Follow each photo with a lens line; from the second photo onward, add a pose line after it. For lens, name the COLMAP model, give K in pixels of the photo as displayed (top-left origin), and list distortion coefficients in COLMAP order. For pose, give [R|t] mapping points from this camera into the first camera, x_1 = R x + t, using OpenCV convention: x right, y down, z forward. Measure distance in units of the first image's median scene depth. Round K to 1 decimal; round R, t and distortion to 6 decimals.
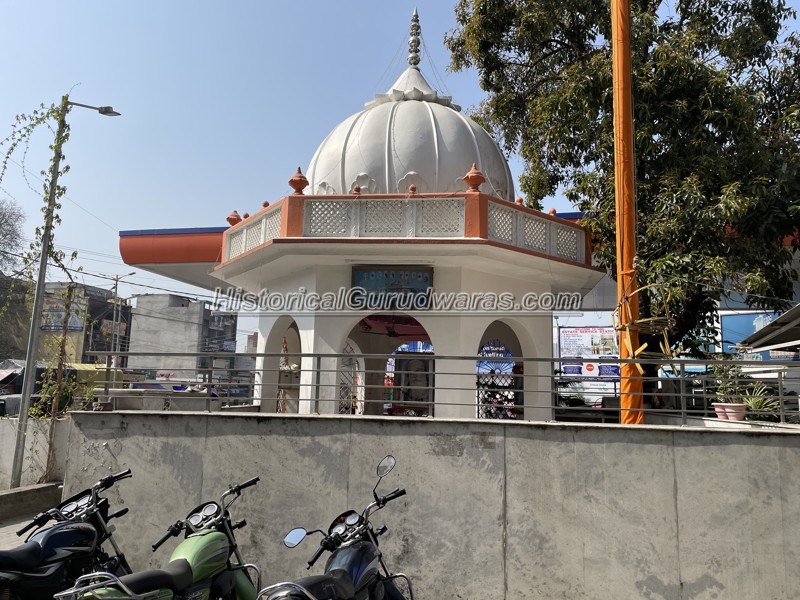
lens RADIAL K [[616.4, 0, 400.3], [0, 616.4, 301.6], [0, 0, 1]] dist [0.008603, 0.003096]
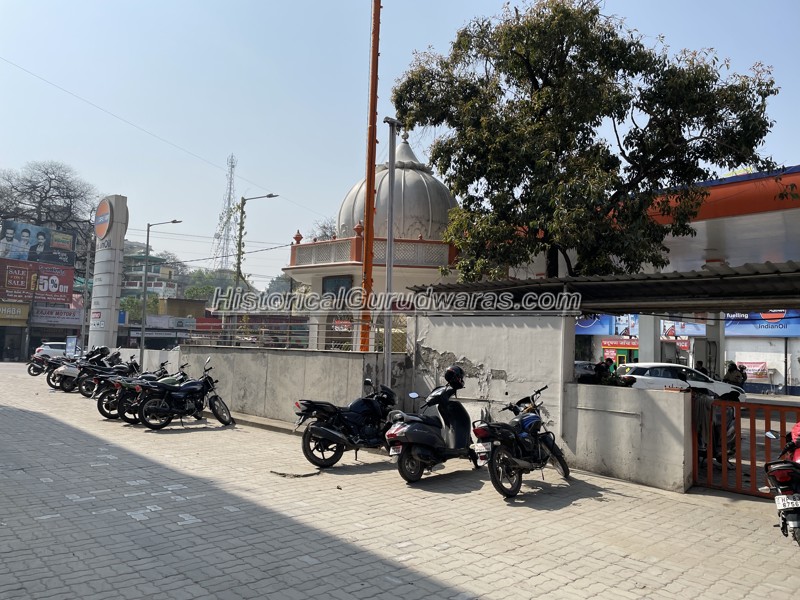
lens RADIAL K [[616.4, 0, 400.6], [0, 616.4, 299.6], [0, 0, 1]] dist [0.008603, 0.003096]
pose [[0.824260, -0.040826, -0.564738, 1.240687], [0.070257, 0.997064, 0.030464, -0.028947], [0.561836, -0.064786, 0.824708, -0.488197]]
